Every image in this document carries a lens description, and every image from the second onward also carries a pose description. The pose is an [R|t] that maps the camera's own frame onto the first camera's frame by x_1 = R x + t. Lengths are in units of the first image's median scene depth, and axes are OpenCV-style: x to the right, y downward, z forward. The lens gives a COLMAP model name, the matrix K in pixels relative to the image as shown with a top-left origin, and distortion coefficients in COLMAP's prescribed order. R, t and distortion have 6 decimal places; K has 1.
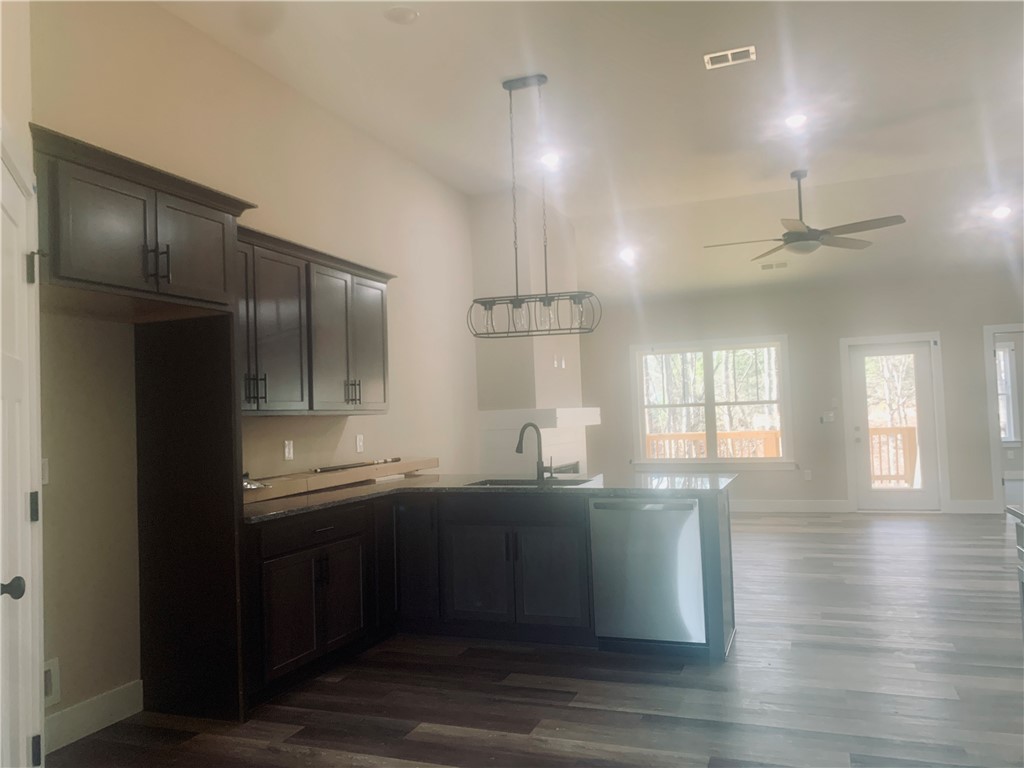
lens RADIAL K [[784.9, 0, 509.7], [0, 784.9, 384.8], [0, 0, 1]] dist [0.011483, 0.003264]
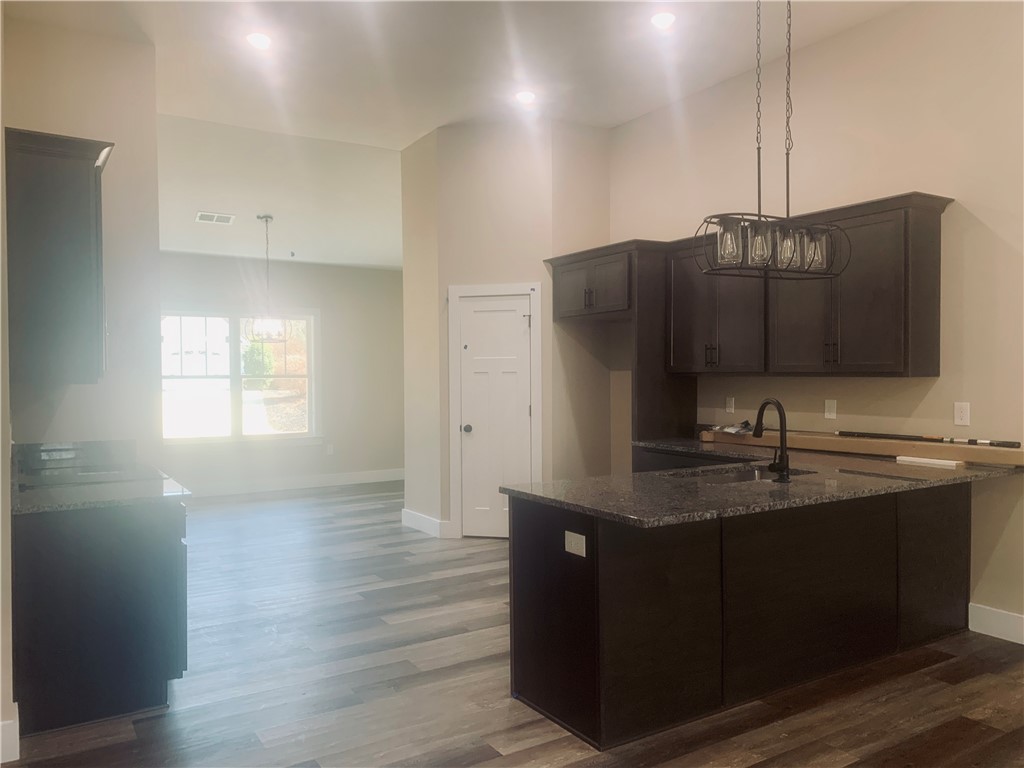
lens RADIAL K [[784.9, 0, 508.6], [0, 784.9, 384.0], [0, 0, 1]] dist [0.011483, 0.003264]
pose [[-0.599010, 0.053768, -0.798934, 0.780707], [0.063849, 0.997773, 0.019278, 0.003541], [0.798192, -0.039464, -0.601109, 1.271590]]
